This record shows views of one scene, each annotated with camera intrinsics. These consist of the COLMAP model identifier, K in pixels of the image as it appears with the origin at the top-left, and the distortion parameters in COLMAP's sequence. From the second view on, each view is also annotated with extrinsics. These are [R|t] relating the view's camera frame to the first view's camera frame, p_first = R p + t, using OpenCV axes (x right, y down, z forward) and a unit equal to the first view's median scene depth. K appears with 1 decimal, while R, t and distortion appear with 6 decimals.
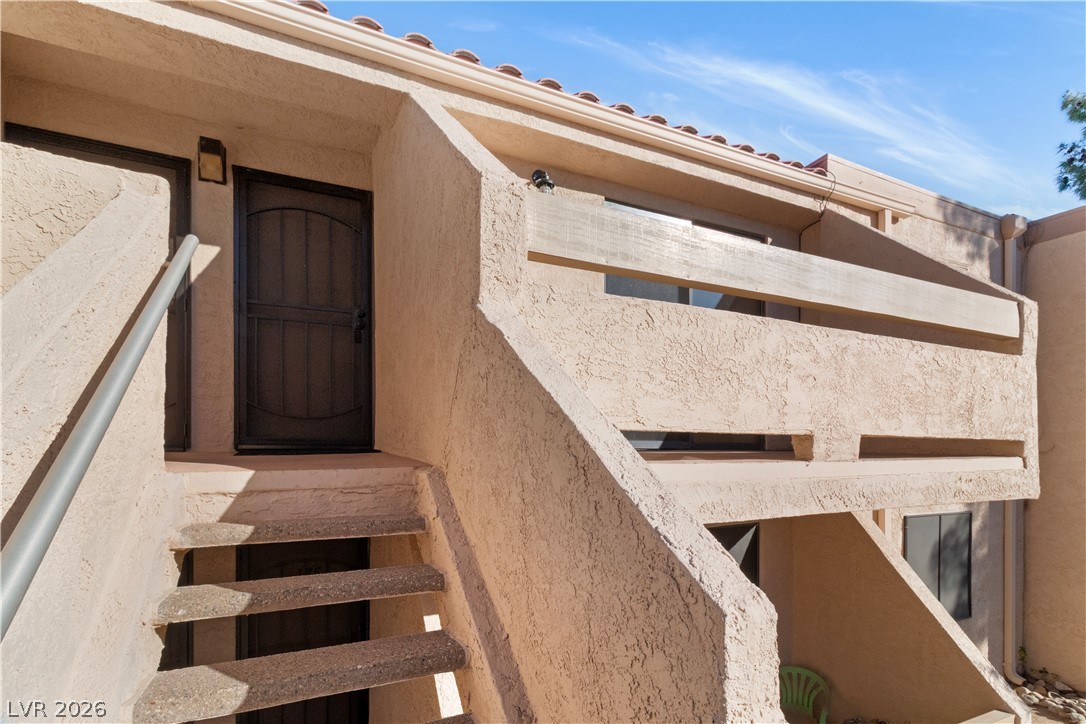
lens RADIAL K [[526.3, 0, 547.8], [0, 526.3, 447.1], [0, 0, 1]] dist [0.008313, -0.000063]
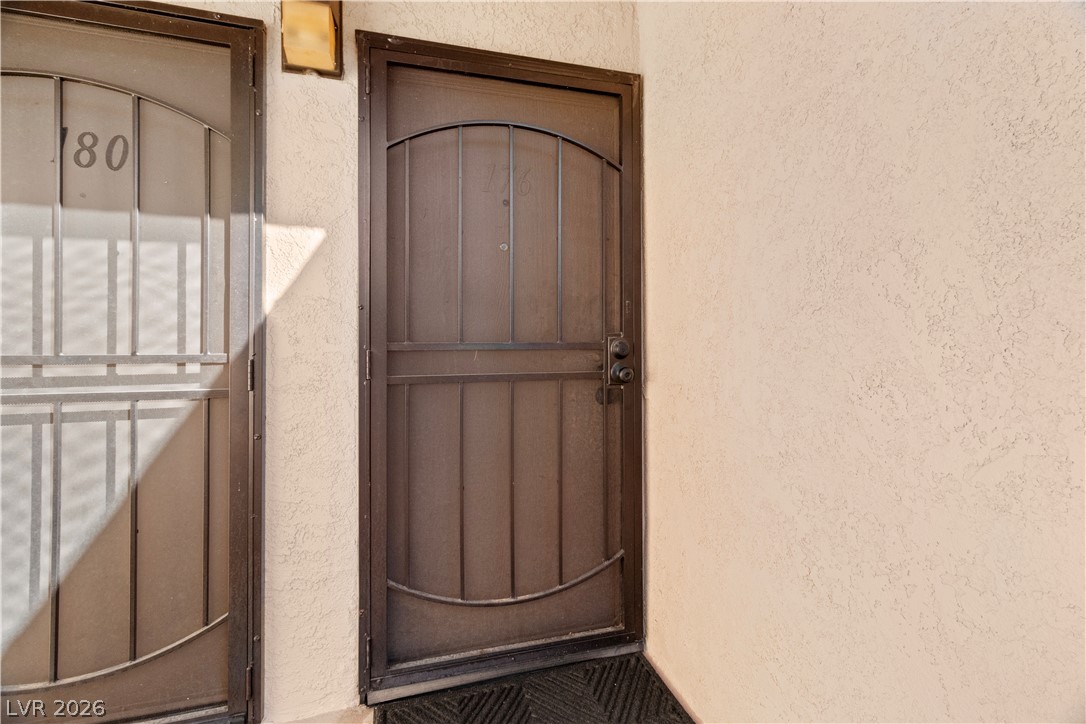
lens RADIAL K [[507.4, 0, 560.5], [0, 507.4, 364.4], [0, 0, 1]] dist [0.004803, 0.003812]
pose [[0.983061, 0.007422, -0.183130, -0.362949], [-0.005132, 0.999903, 0.012976, -0.274860], [0.183208, -0.011816, 0.983003, 0.633742]]
